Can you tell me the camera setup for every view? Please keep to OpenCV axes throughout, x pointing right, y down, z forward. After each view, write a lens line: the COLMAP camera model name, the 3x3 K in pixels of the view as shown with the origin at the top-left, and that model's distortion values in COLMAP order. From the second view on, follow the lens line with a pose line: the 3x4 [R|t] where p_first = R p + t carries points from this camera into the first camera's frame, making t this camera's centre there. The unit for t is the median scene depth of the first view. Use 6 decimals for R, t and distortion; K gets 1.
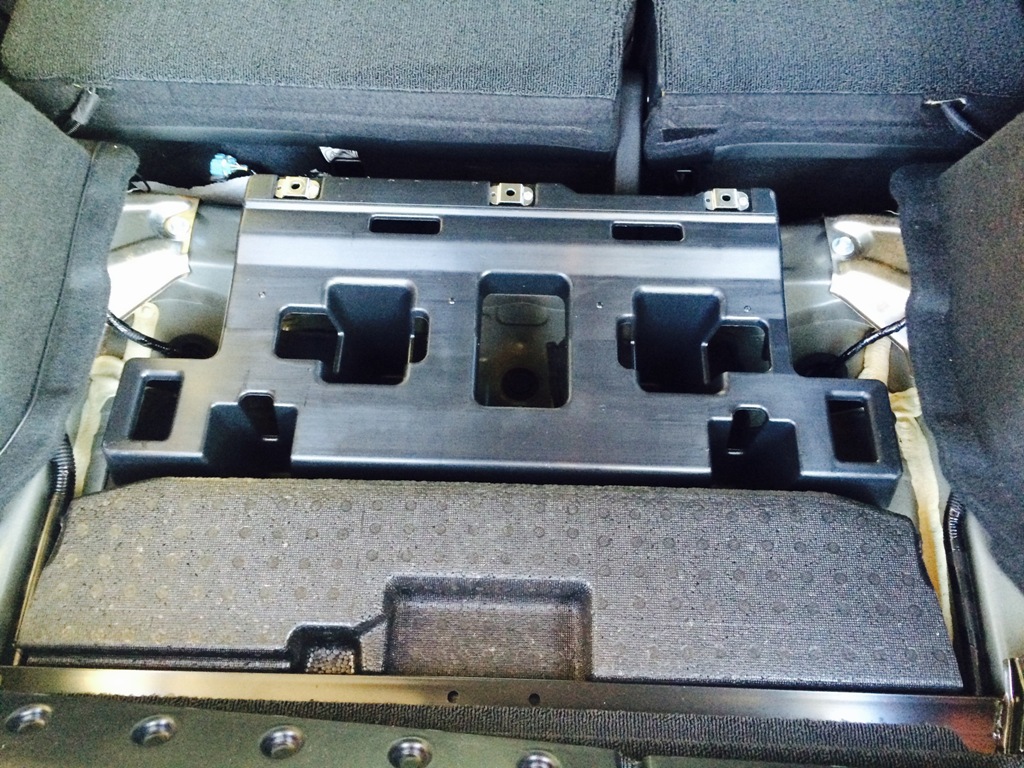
lens RADIAL K [[870.1, 0, 512.0], [0, 870.1, 384.0], [0, 0, 1]] dist [0.077902, -0.120831]
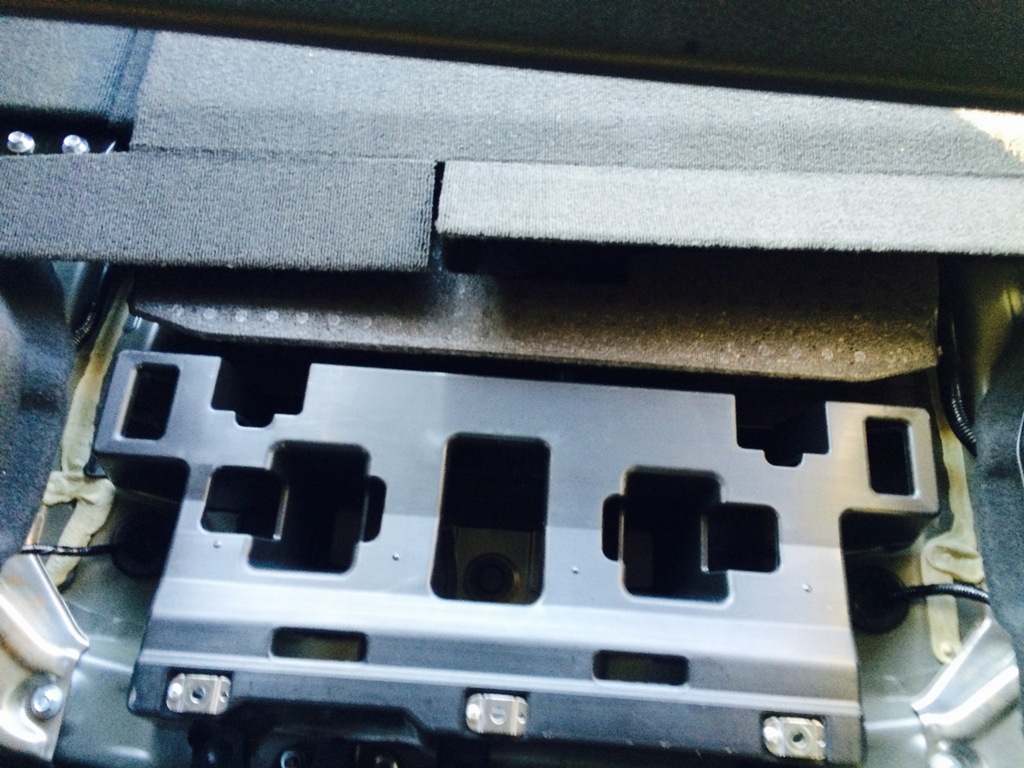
lens RADIAL K [[870.1, 0, 512.0], [0, 870.1, 384.0], [0, 0, 1]] dist [0.077902, -0.120831]
pose [[-0.998550, -0.052519, -0.011825, 0.009641], [0.024854, -0.644600, 0.764116, -0.613353], [-0.047752, 0.762714, 0.644971, 0.339032]]
